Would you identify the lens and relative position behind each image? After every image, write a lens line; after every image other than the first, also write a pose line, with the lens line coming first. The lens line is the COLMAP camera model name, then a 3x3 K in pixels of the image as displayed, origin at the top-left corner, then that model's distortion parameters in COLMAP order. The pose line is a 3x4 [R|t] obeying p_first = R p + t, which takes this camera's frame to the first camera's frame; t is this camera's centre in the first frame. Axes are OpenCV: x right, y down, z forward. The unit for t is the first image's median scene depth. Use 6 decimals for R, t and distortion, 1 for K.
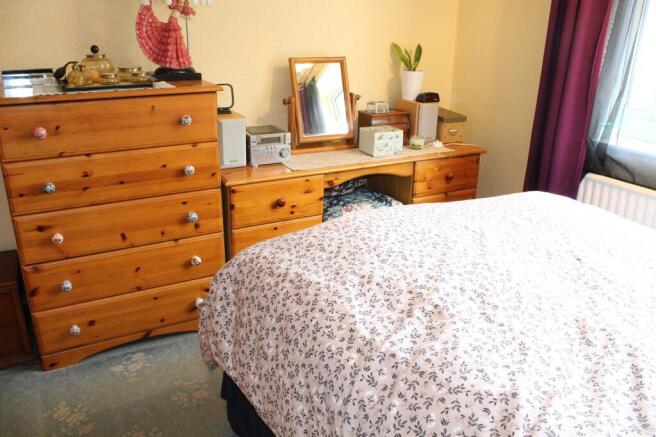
lens RADIAL K [[537.7, 0, 328.0], [0, 537.7, 218.5], [0, 0, 1]] dist [-0.107398, 0.011691]
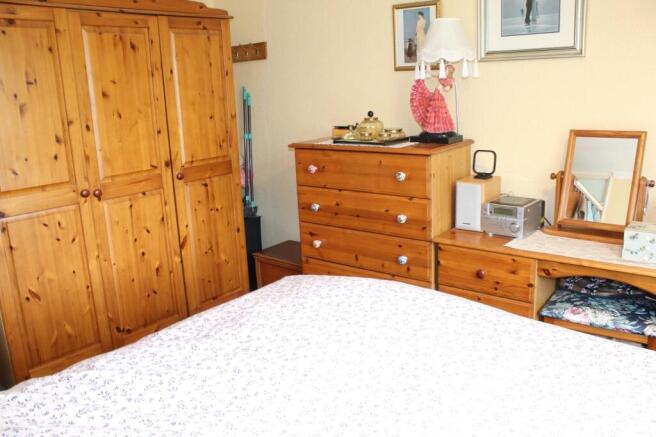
lens RADIAL K [[537.7, 0, 328.0], [0, 537.7, 218.5], [0, 0, 1]] dist [-0.107398, 0.011691]
pose [[0.385938, 0.189901, -0.902768, 0.715550], [-0.275439, 0.957668, 0.083698, -0.141360], [0.880446, 0.216355, 0.421907, 0.355394]]
